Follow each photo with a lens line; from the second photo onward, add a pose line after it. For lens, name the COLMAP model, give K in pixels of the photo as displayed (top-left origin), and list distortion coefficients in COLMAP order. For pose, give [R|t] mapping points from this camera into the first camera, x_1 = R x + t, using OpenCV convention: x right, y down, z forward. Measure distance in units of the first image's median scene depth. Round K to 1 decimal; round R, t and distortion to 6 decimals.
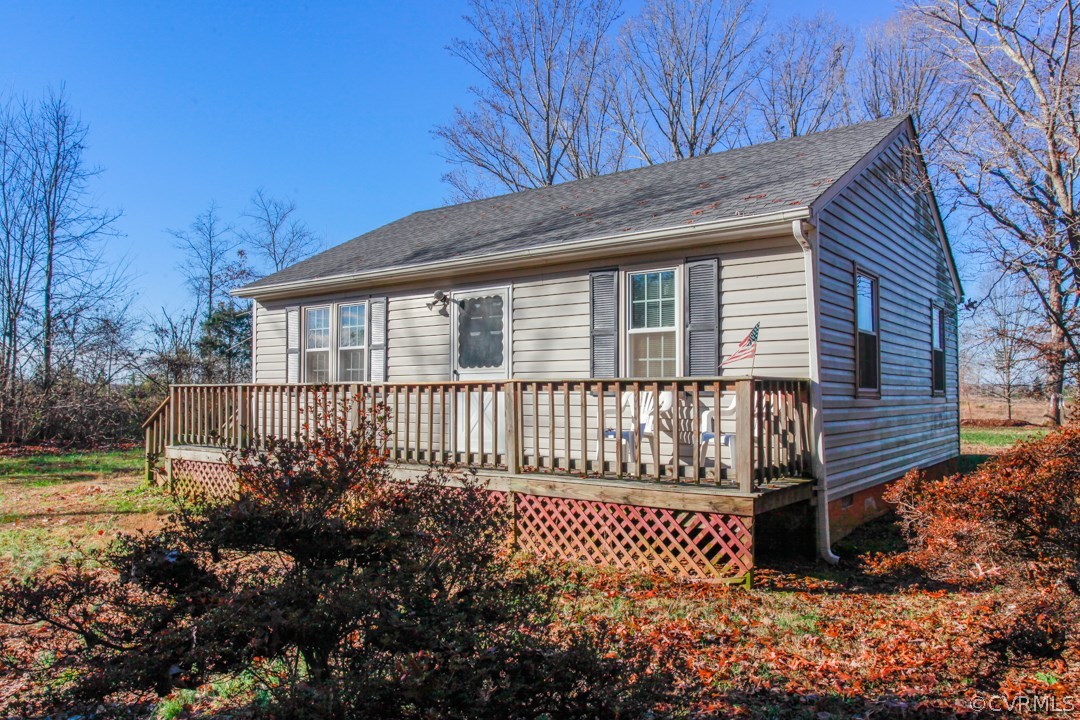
lens RADIAL K [[754.4, 0, 546.8], [0, 754.4, 375.6], [0, 0, 1]] dist [-0.005402, 0.001300]
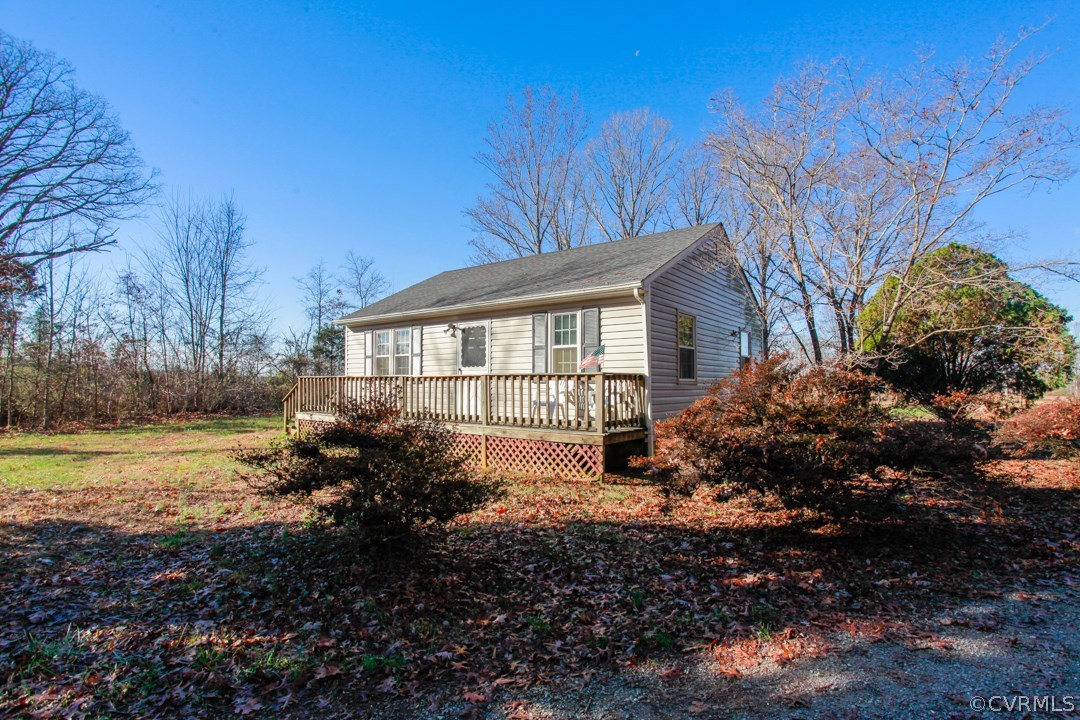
lens RADIAL K [[517.3, 0, 547.2], [0, 517.3, 370.3], [0, 0, 1]] dist [-0.067707, 0.024915]
pose [[1.000000, 0.000402, 0.000762, 0.079040], [-0.000403, 1.000000, 0.000153, -0.002914], [-0.000762, -0.000153, 1.000000, -0.189762]]
